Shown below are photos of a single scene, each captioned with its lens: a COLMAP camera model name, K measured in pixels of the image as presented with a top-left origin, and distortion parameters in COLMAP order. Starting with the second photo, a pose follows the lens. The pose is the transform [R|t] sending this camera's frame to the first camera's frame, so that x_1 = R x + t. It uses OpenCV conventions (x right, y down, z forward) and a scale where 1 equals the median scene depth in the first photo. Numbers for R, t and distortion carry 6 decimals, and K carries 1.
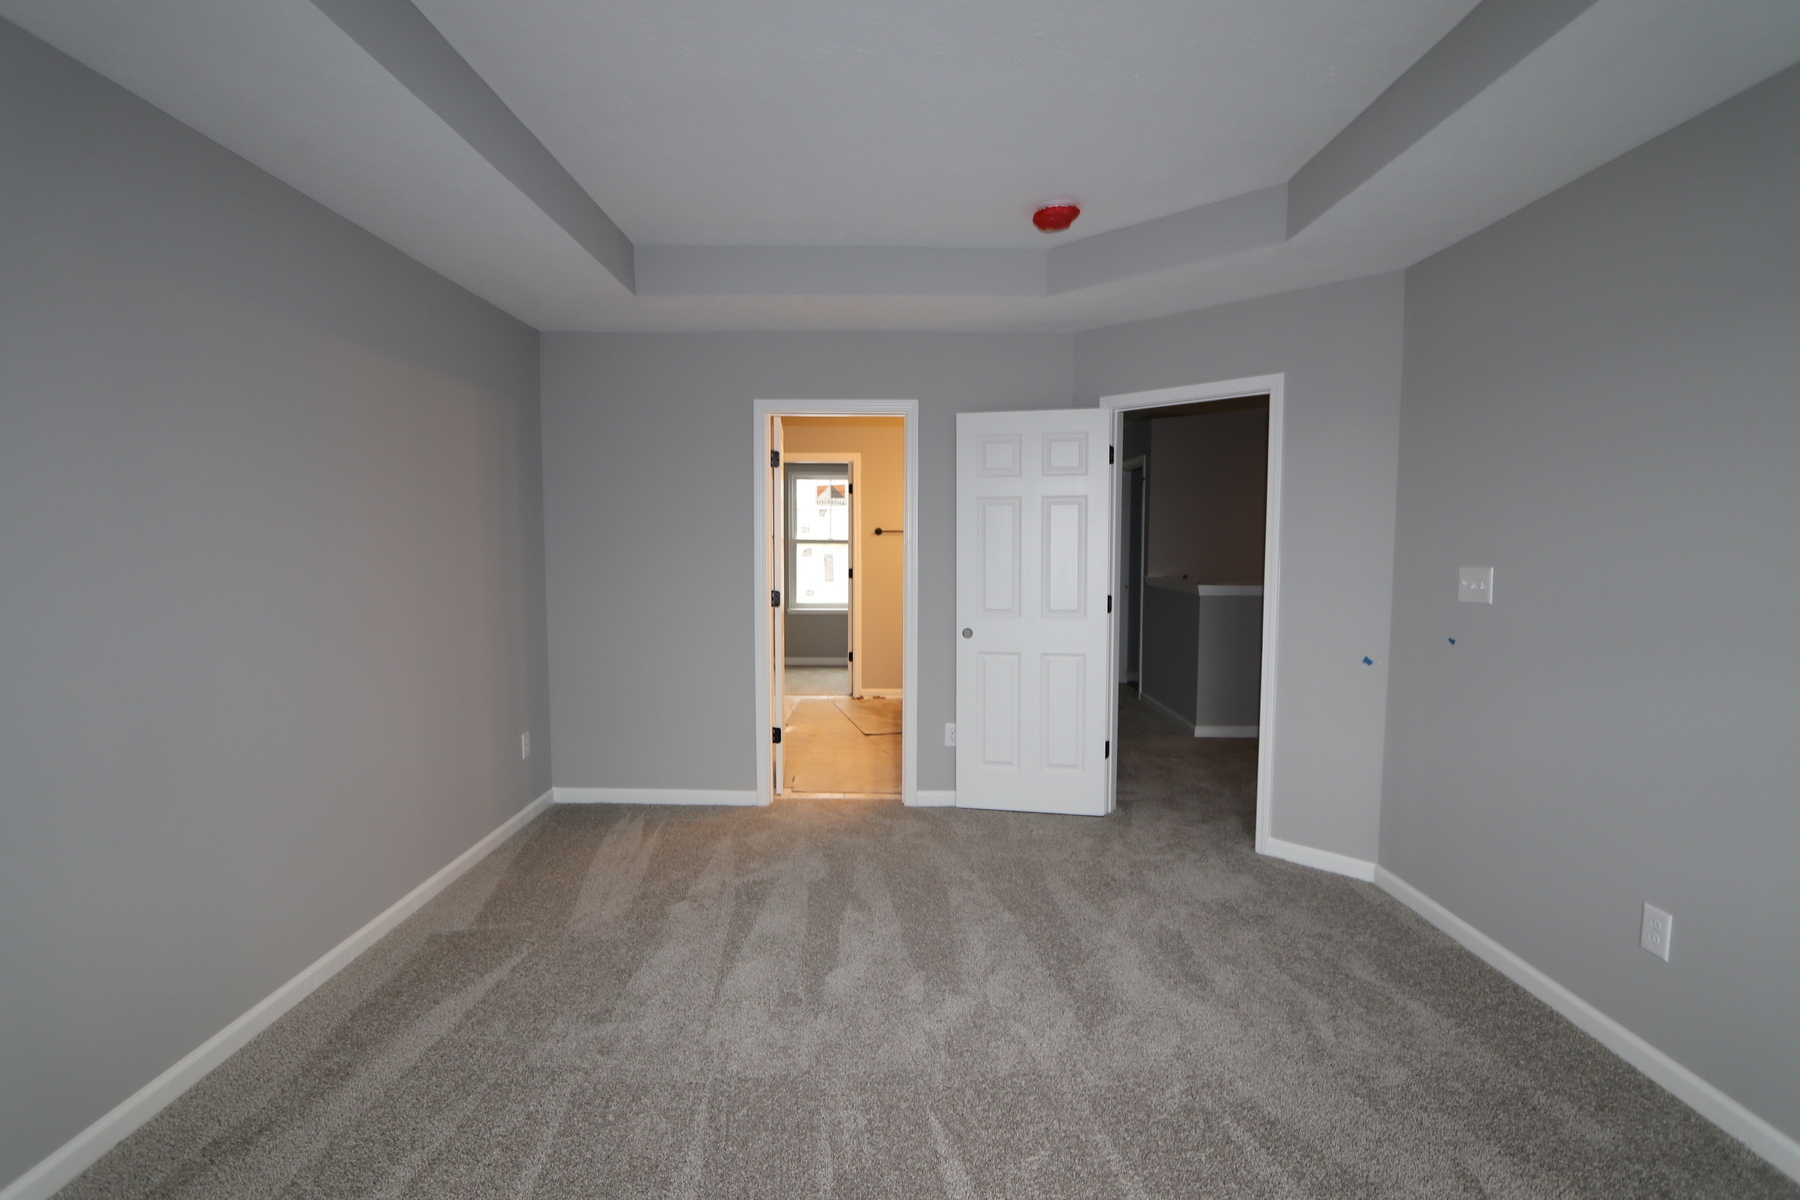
lens RADIAL K [[842.2, 0, 892.9], [0, 842.2, 601.1], [0, 0, 1]] dist [-0.012970, 0.000778]
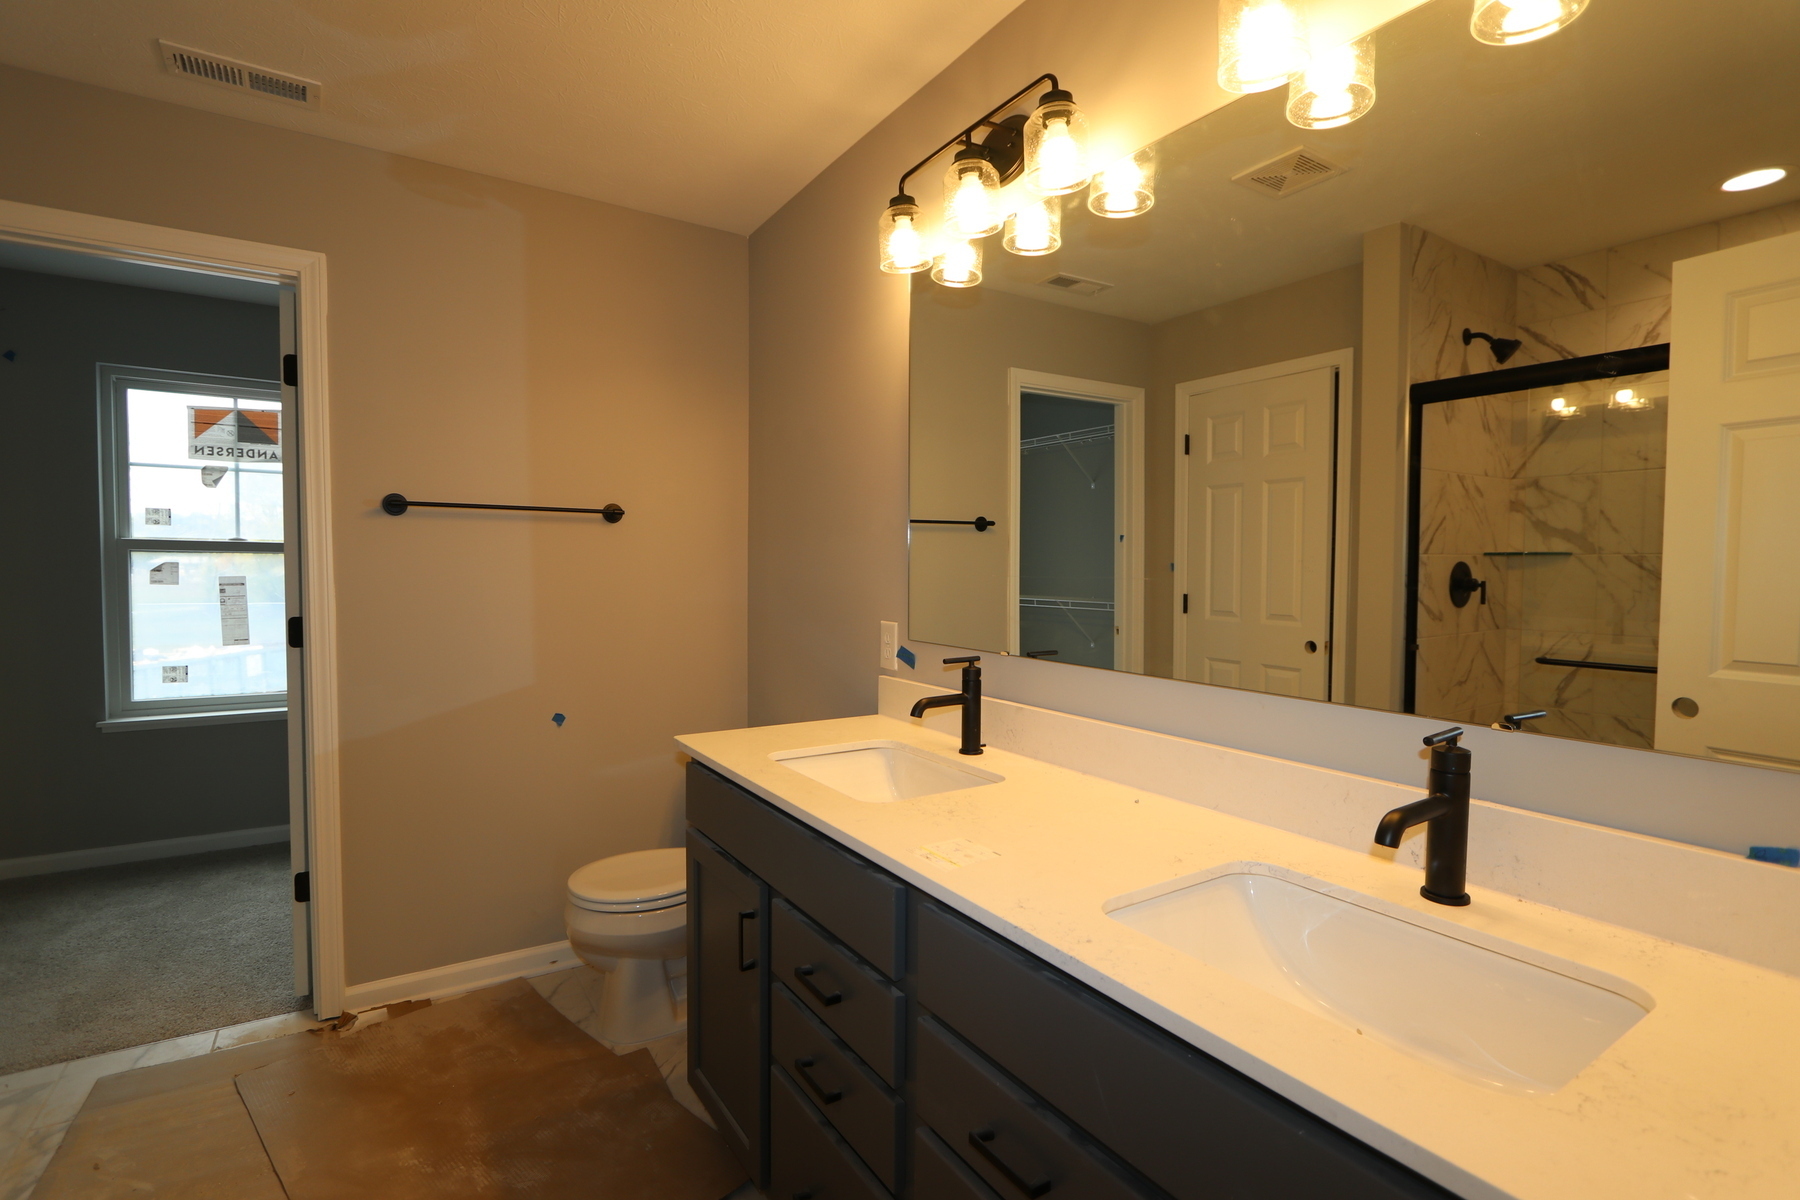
lens RADIAL K [[842.2, 0, 892.9], [0, 842.2, 601.1], [0, 0, 1]] dist [-0.012970, 0.000778]
pose [[0.845556, -0.018348, 0.533571, -0.021979], [0.035052, 0.999161, -0.021188, -0.024309], [-0.532735, 0.036618, 0.845490, 0.487114]]
